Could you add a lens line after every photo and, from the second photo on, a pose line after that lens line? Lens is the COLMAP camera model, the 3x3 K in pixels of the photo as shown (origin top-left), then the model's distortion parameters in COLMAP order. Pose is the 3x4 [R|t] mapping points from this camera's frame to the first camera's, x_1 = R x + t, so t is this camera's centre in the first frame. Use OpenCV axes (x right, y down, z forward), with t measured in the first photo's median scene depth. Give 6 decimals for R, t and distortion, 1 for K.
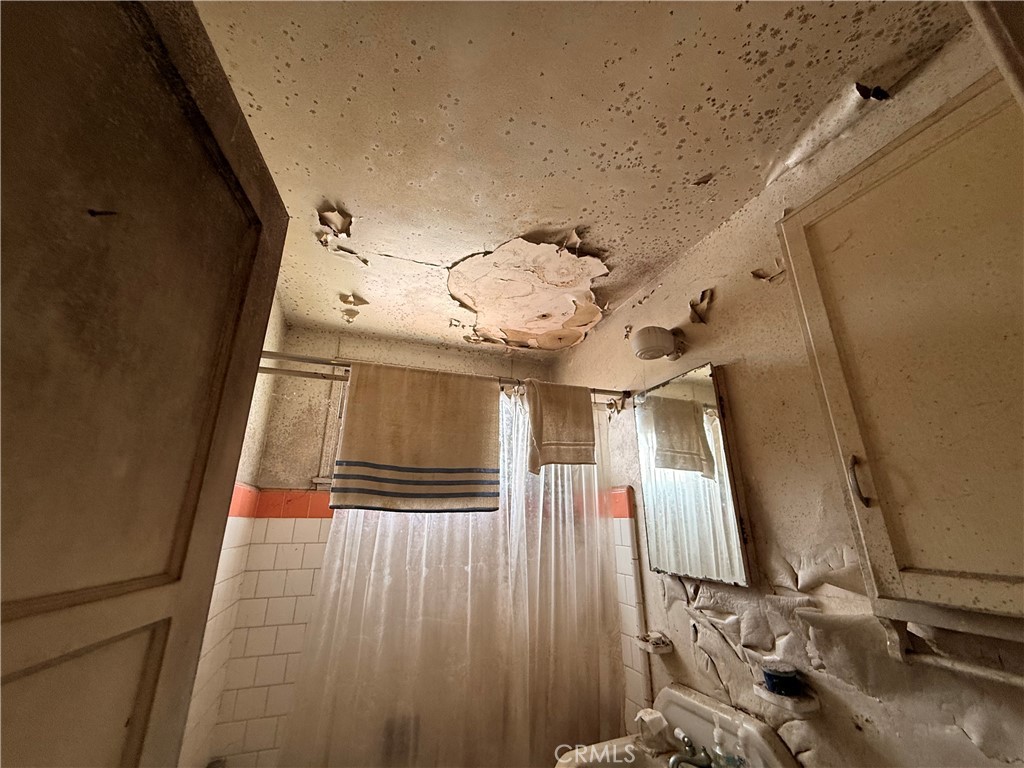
lens RADIAL K [[404.6, 0, 512.1], [0, 404.6, 384.2], [0, 0, 1]] dist [-0.003634, 0.000529]
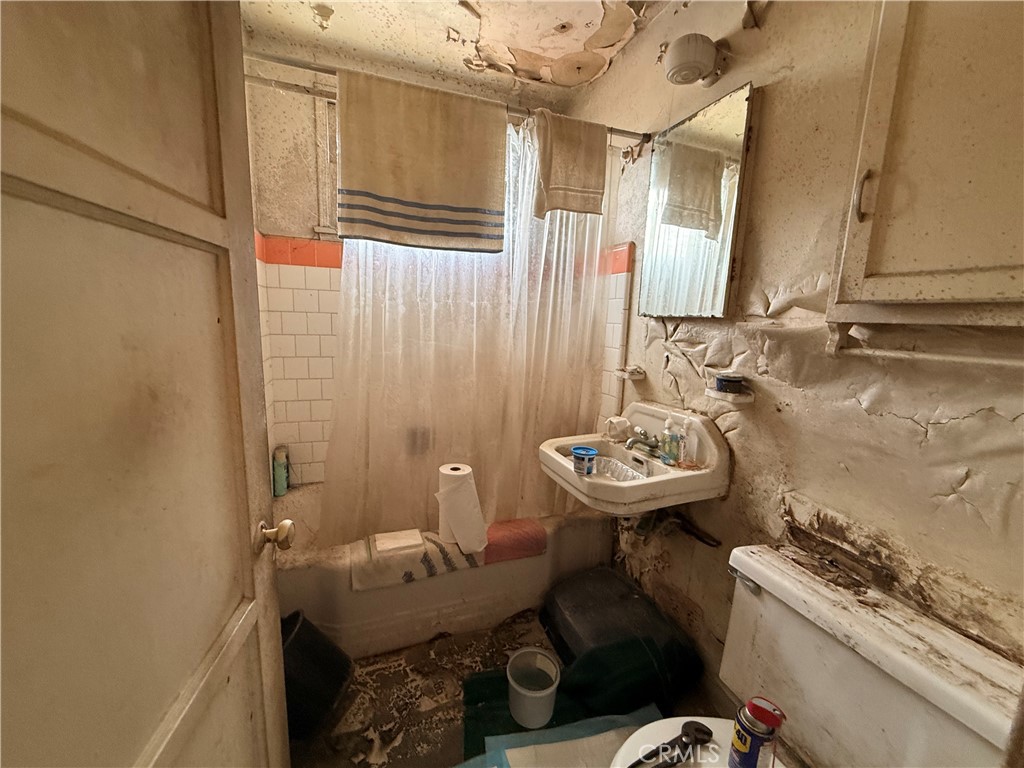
lens RADIAL K [[404.6, 0, 512.0], [0, 404.6, 381.7], [0, 0, 1]] dist [-0.003634, 0.000529]
pose [[0.999213, 0.037129, 0.013982, -0.012306], [-0.039362, 0.883579, 0.466626, 0.122621], [0.004971, -0.466809, 0.884344, -0.069416]]
